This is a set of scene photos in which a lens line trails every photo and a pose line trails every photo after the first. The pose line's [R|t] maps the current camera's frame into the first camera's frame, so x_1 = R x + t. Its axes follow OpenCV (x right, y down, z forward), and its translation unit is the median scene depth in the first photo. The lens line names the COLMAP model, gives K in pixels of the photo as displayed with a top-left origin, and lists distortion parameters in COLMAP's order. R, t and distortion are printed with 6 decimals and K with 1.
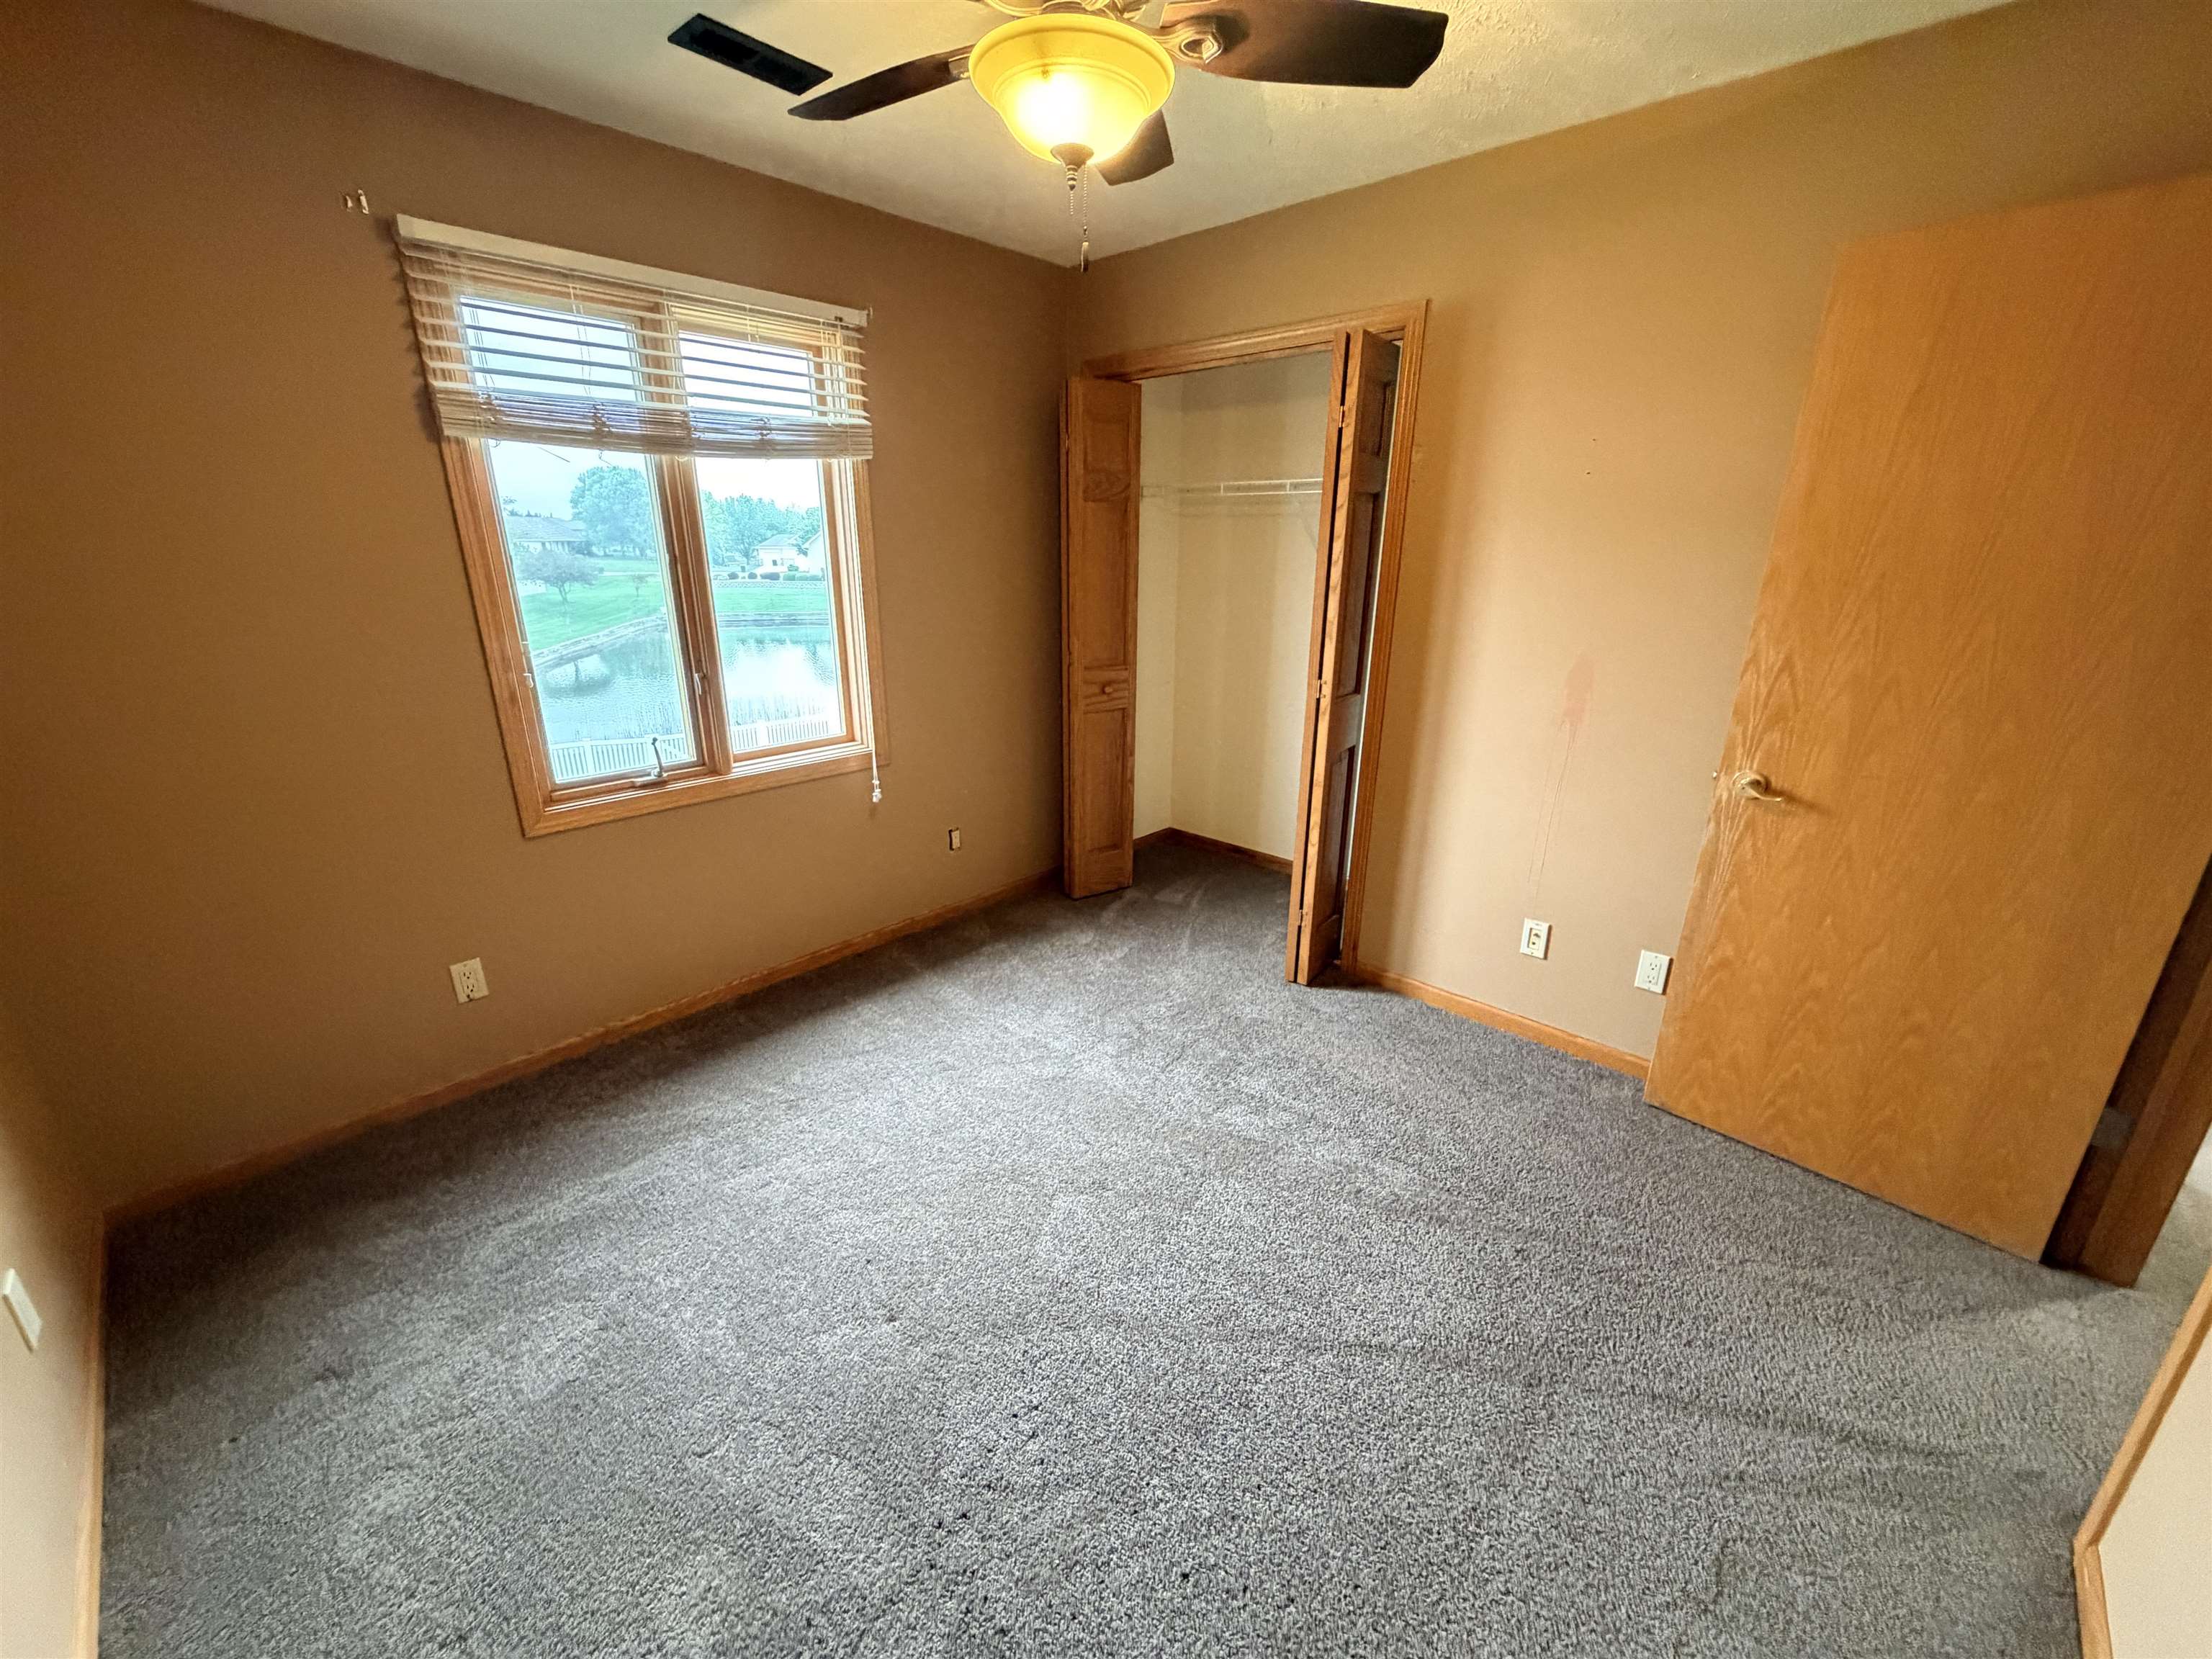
lens RADIAL K [[880.3, 0, 1117.5], [0, 880.3, 821.6], [0, 0, 1]] dist [0.002876, -0.000019]
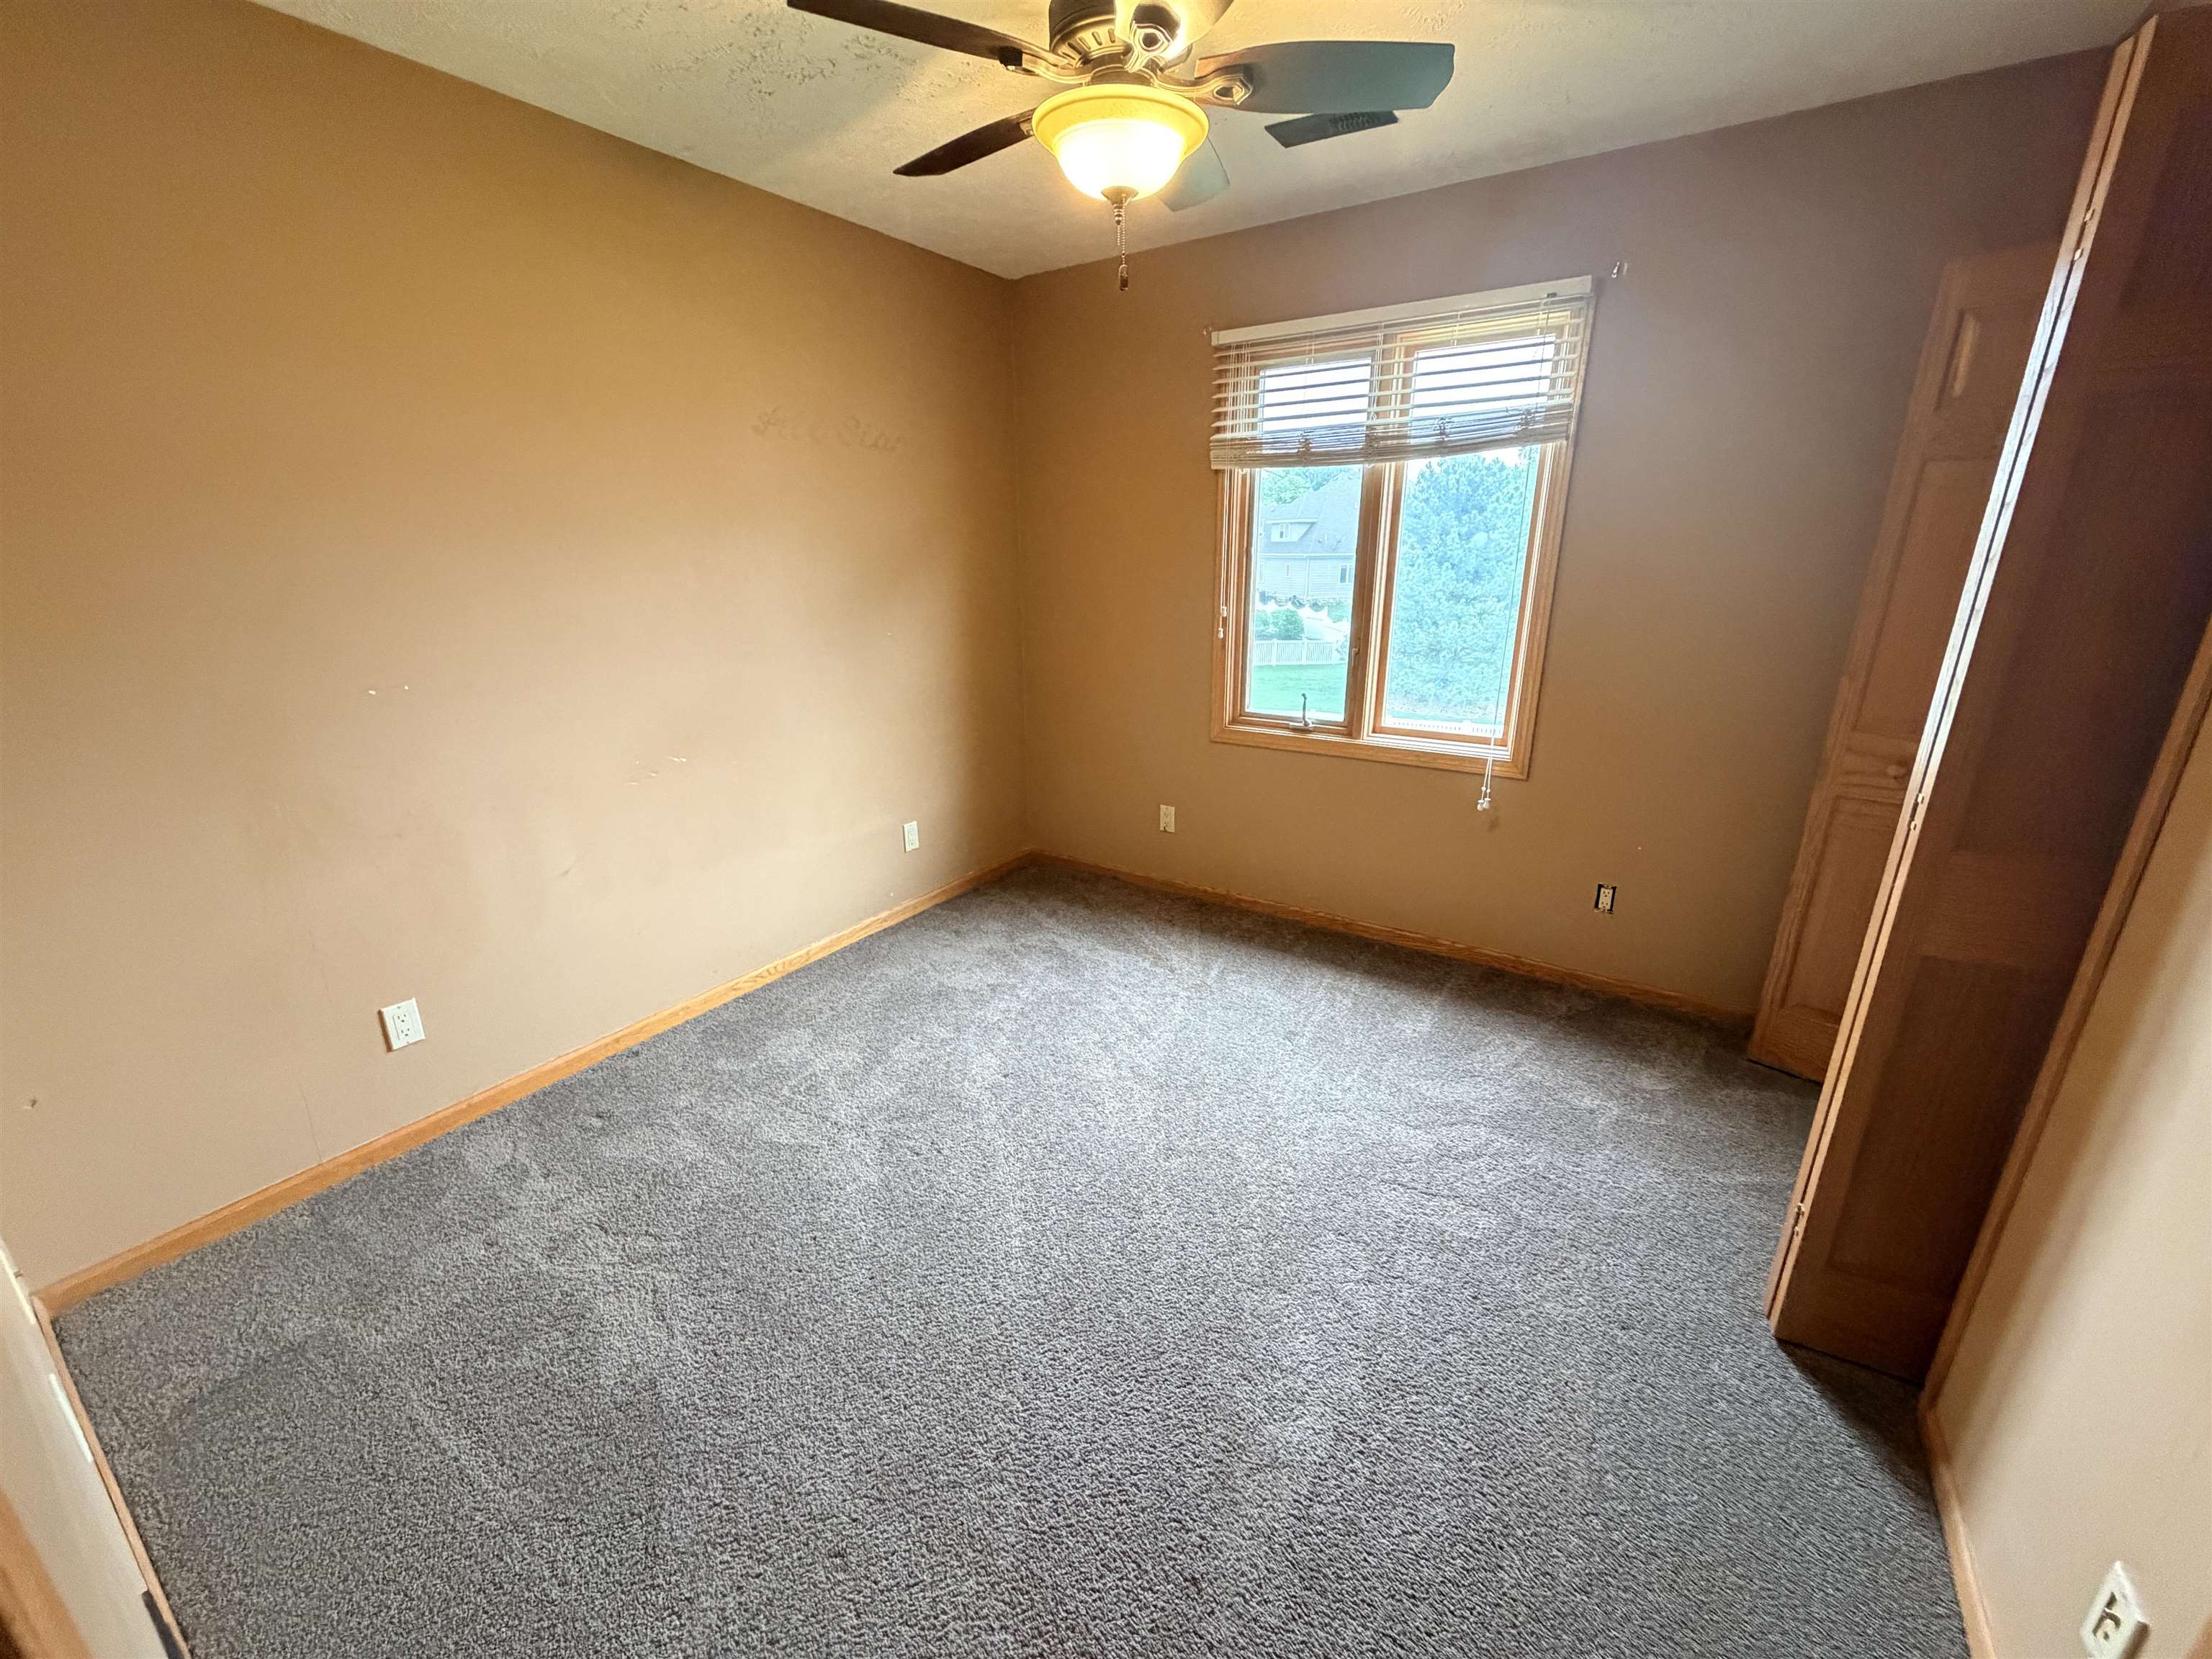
lens RADIAL K [[880.3, 0, 1098.4], [0, 880.3, 820.9], [0, 0, 1]] dist [0.002876, -0.000019]
pose [[0.162994, 0.286665, -0.944064, 0.683620], [-0.298152, 0.926434, 0.229836, -0.131186], [0.940499, 0.244013, 0.236473, 0.486402]]
